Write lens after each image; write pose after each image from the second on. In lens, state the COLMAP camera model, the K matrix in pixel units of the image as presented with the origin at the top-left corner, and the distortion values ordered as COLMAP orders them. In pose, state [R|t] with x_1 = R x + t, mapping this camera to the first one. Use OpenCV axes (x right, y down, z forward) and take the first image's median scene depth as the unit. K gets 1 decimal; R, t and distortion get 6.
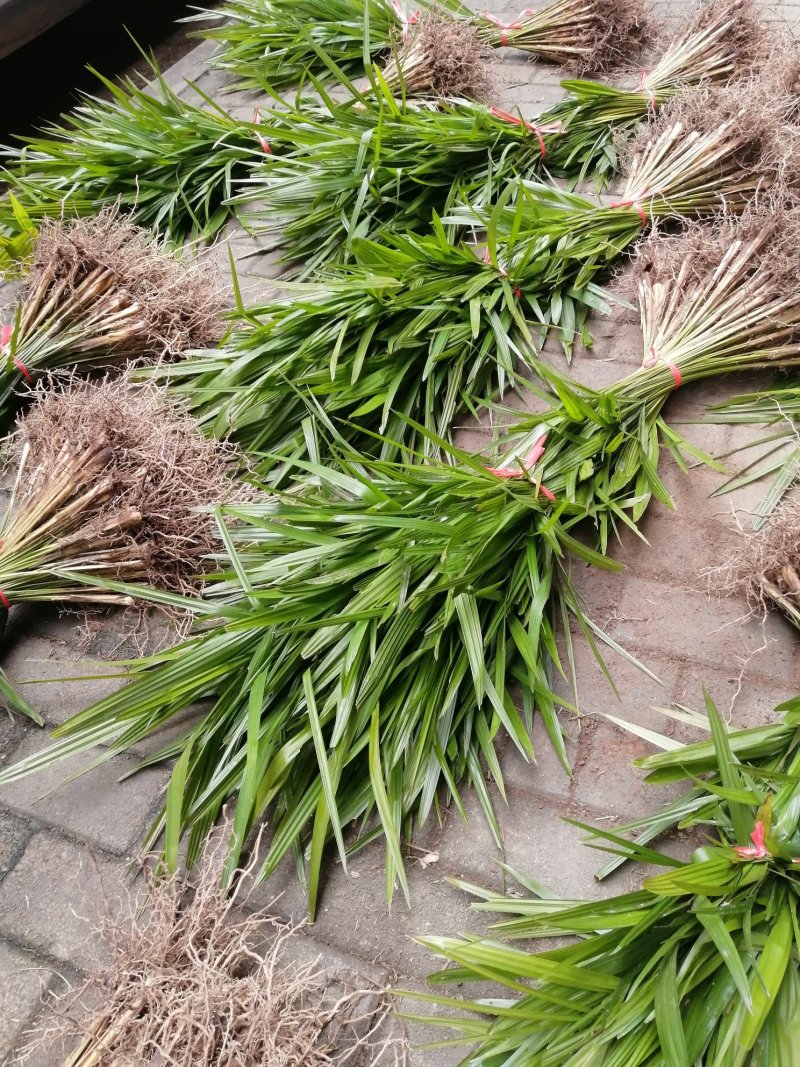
lens RADIAL K [[844.7, 0, 400.0], [0, 844.7, 533.5], [0, 0, 1]] dist [0.001175, 0.026020]
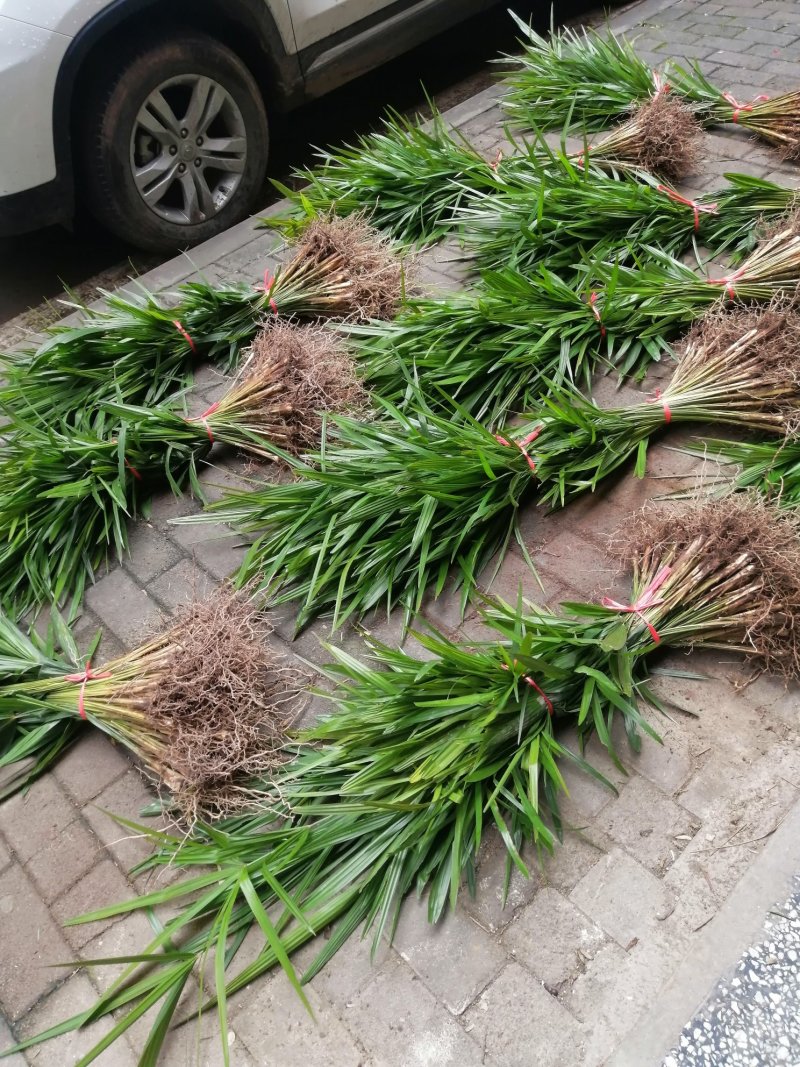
lens RADIAL K [[844.7, 0, 400.0], [0, 844.7, 533.5], [0, 0, 1]] dist [0.001175, 0.026020]
pose [[0.908960, 0.294582, -0.294979, 0.342578], [-0.285597, 0.955478, 0.074142, 0.021913], [0.303687, 0.016853, 0.952623, -0.399394]]
